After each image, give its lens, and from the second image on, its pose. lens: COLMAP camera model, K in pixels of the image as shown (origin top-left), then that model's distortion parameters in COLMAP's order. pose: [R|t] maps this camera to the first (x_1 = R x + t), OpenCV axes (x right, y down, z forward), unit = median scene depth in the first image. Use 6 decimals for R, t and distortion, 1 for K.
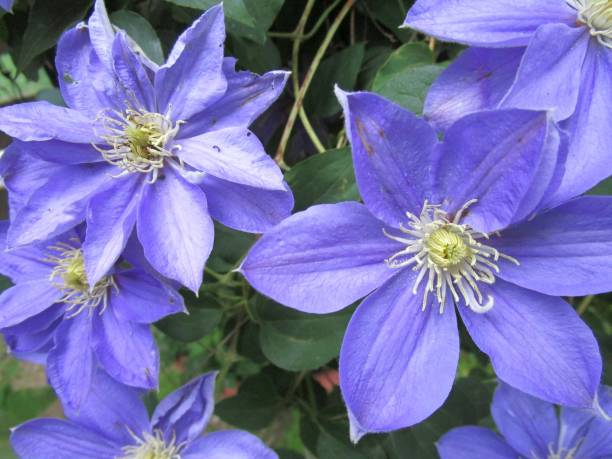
lens RADIAL K [[425.4, 0, 309.7], [0, 425.4, 234.7], [0, 0, 1]] dist [-0.035884, 0.001837]
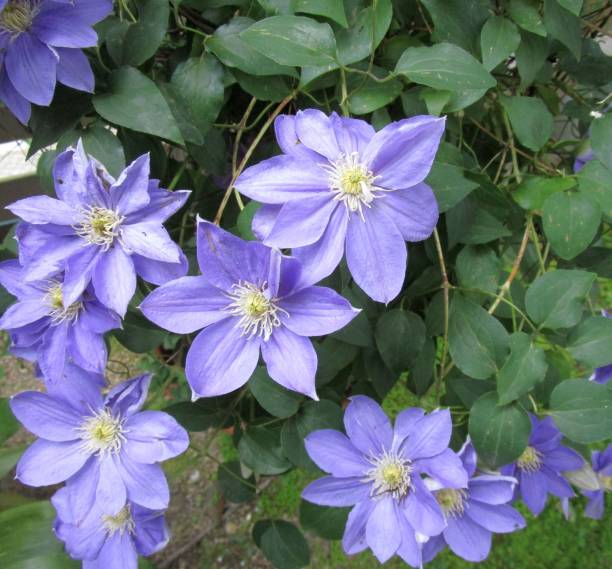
lens RADIAL K [[523.7, 0, 353.2], [0, 523.7, 287.0], [0, 0, 1]] dist [-0.049583, 0.016183]
pose [[0.996065, 0.088277, -0.007797, 0.657028], [-0.087747, 0.994747, 0.052714, -0.177260], [0.012409, -0.051823, 0.998579, -1.086943]]
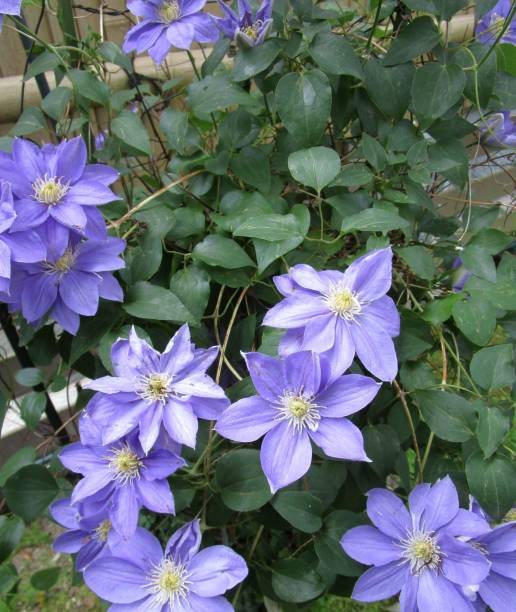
lens RADIAL K [[477.6, 0, 262.4], [0, 477.6, 349.0], [0, 0, 1]] dist [-0.035528, -0.002315]
pose [[0.984132, -0.159108, 0.078543, -0.026832], [0.174404, 0.948883, -0.263065, 0.336931], [-0.032673, 0.272589, 0.961576, -1.441054]]
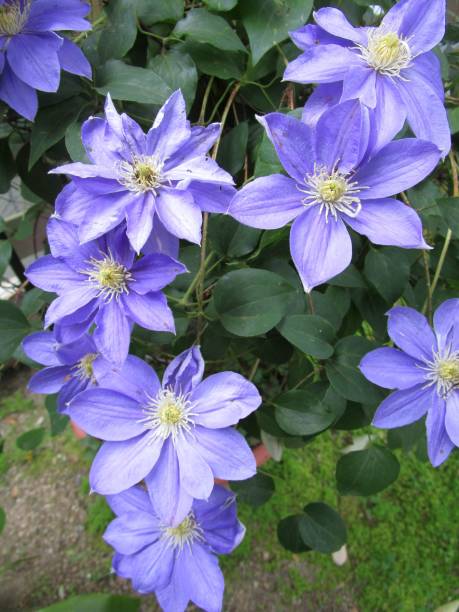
lens RADIAL K [[425.4, 0, 233.2], [0, 425.4, 308.4], [0, 0, 1]] dist [-0.035884, 0.001837]
pose [[0.975473, -0.199393, 0.093246, -0.321551], [0.208408, 0.972947, -0.099705, 0.550101], [-0.070843, 0.116693, 0.990638, -0.644500]]
